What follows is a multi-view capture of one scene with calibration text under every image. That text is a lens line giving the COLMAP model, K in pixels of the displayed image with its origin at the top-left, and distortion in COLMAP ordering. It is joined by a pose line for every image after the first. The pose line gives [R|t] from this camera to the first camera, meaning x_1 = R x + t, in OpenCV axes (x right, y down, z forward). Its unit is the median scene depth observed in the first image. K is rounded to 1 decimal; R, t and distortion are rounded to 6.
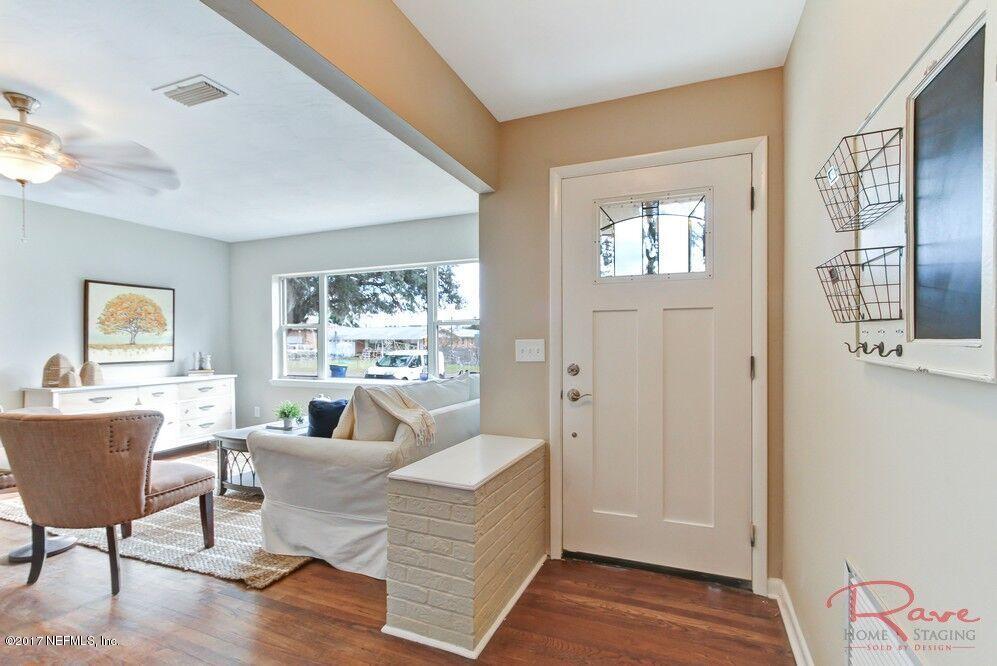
lens RADIAL K [[463.9, 0, 496.5], [0, 463.9, 340.8], [0, 0, 1]] dist [-0.002851, 0.004464]
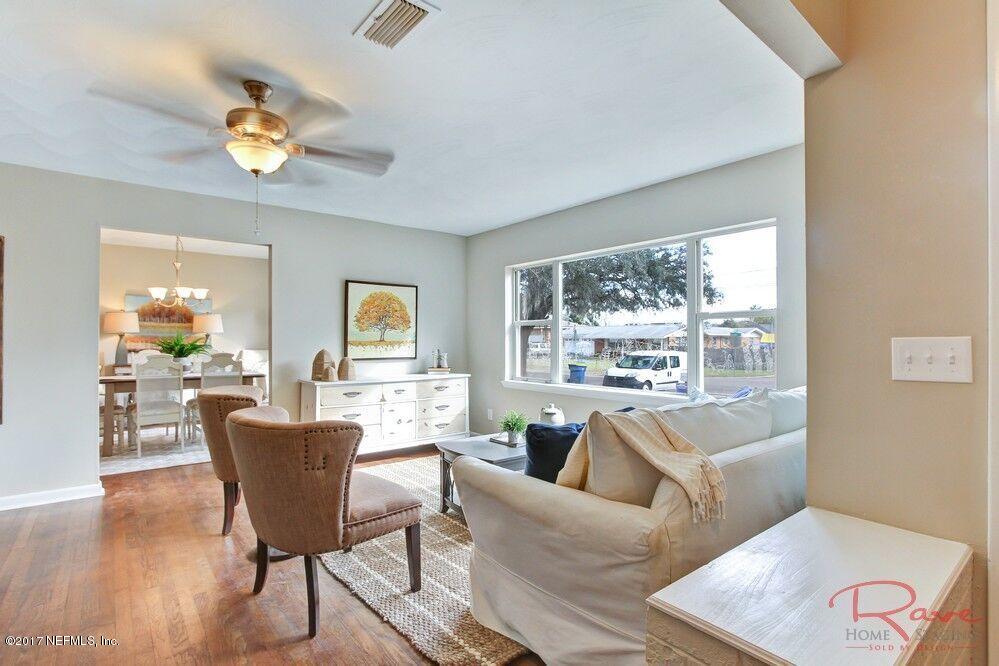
lens RADIAL K [[485.5, 0, 498.0], [0, 485.5, 337.1], [0, 0, 1]] dist [-0.014380, 0.000451]
pose [[0.881219, 0.004257, -0.472690, -0.053132], [-0.006958, 0.999968, -0.003965, 0.000843], [0.472658, 0.006783, 0.881220, 0.184189]]
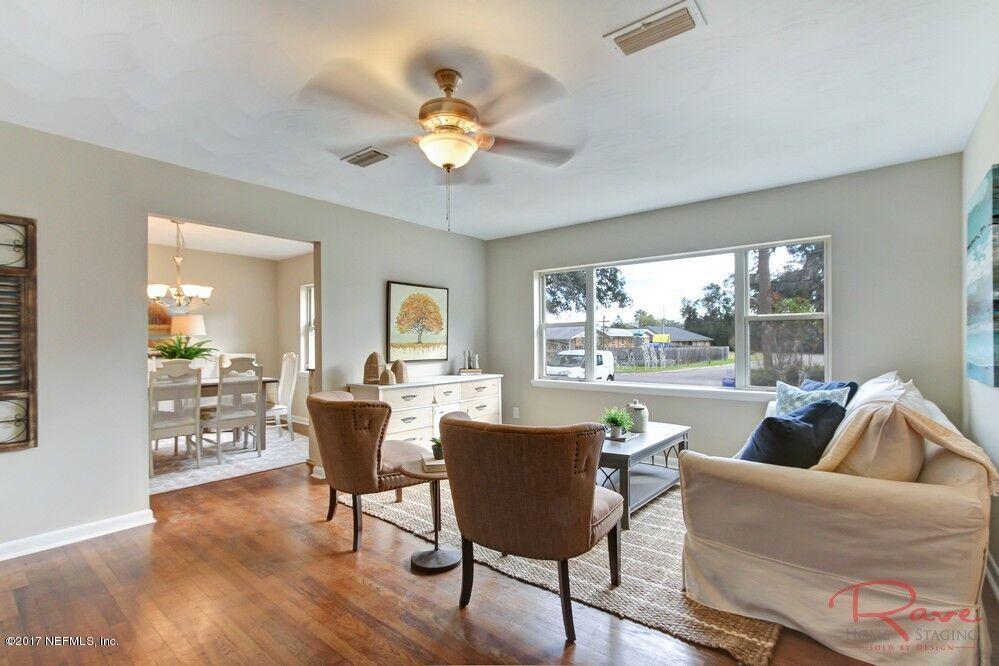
lens RADIAL K [[461.8, 0, 500.0], [0, 461.8, 338.6], [0, 0, 1]] dist [-0.001086, 0.000600]
pose [[0.957804, -0.000466, -0.287422, -0.339076], [-0.000640, 0.999993, -0.003751, 0.001248], [0.287421, 0.003777, 0.957797, 0.079459]]
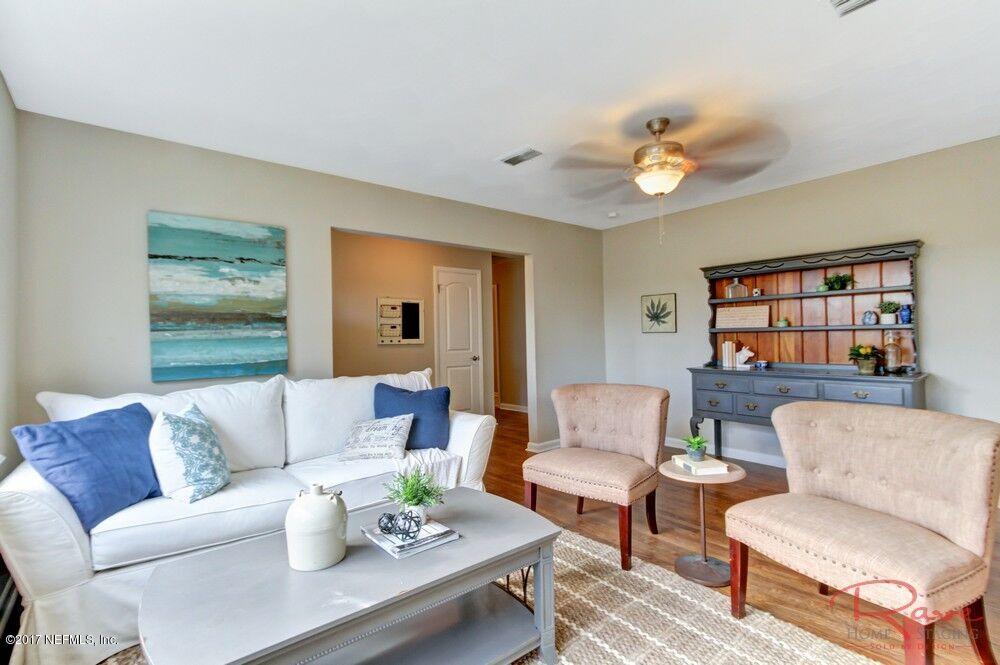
lens RADIAL K [[469.5, 0, 497.4], [0, 469.5, 346.9], [0, 0, 1]] dist [-0.002746, 0.004693]
pose [[-0.886980, 0.014458, 0.461581, -0.619520], [0.025005, 0.999547, 0.016741, 0.004980], [-0.461130, 0.026391, -0.886940, 1.159454]]
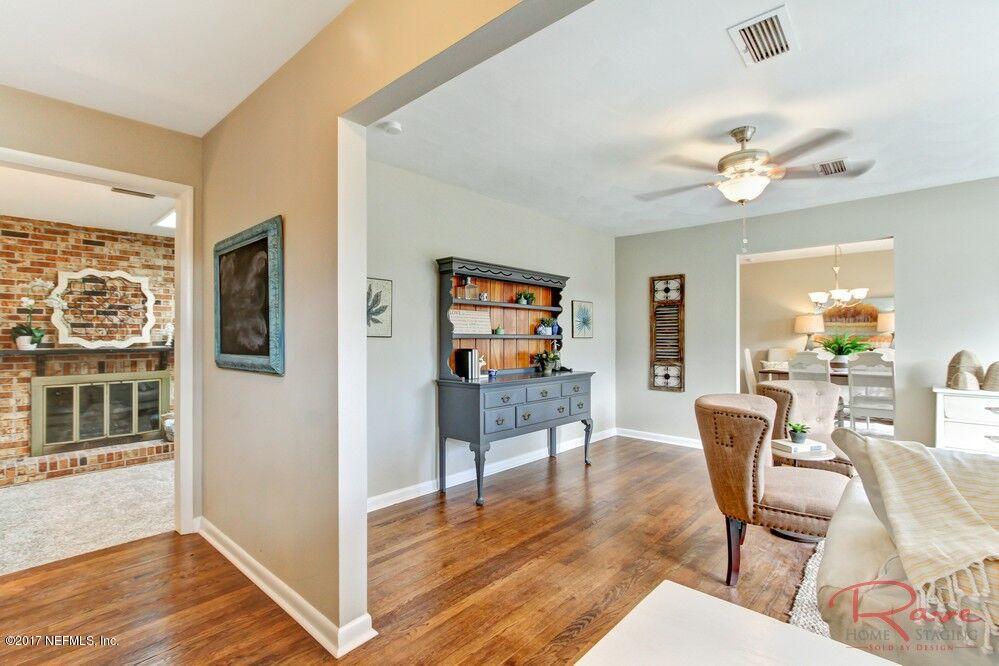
lens RADIAL K [[461.8, 0, 500.0], [0, 461.8, 338.6], [0, 0, 1]] dist [-0.001086, 0.000600]
pose [[-0.323919, 0.005725, -0.946067, 0.144567], [0.003074, 0.999983, 0.004999, -0.000960], [0.946080, -0.001289, -0.323931, 0.411228]]
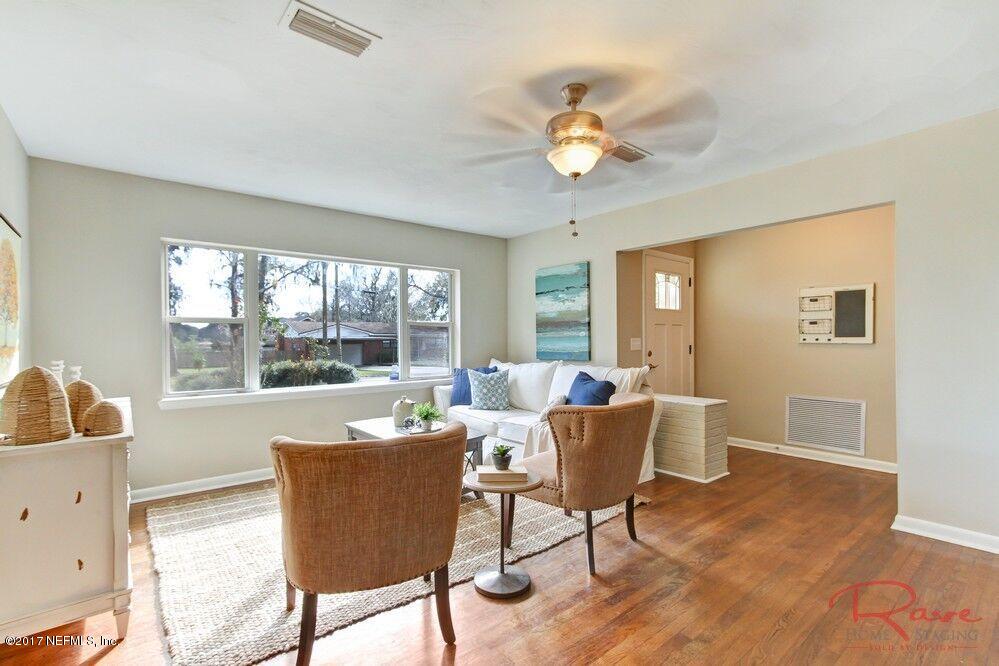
lens RADIAL K [[461.8, 0, 500.0], [0, 461.8, 338.6], [0, 0, 1]] dist [-0.001086, 0.000600]
pose [[0.464651, 0.001529, 0.885492, -1.009921], [0.004666, 0.999980, -0.004176, 0.002514], [-0.885481, 0.006072, 0.464635, 0.356422]]
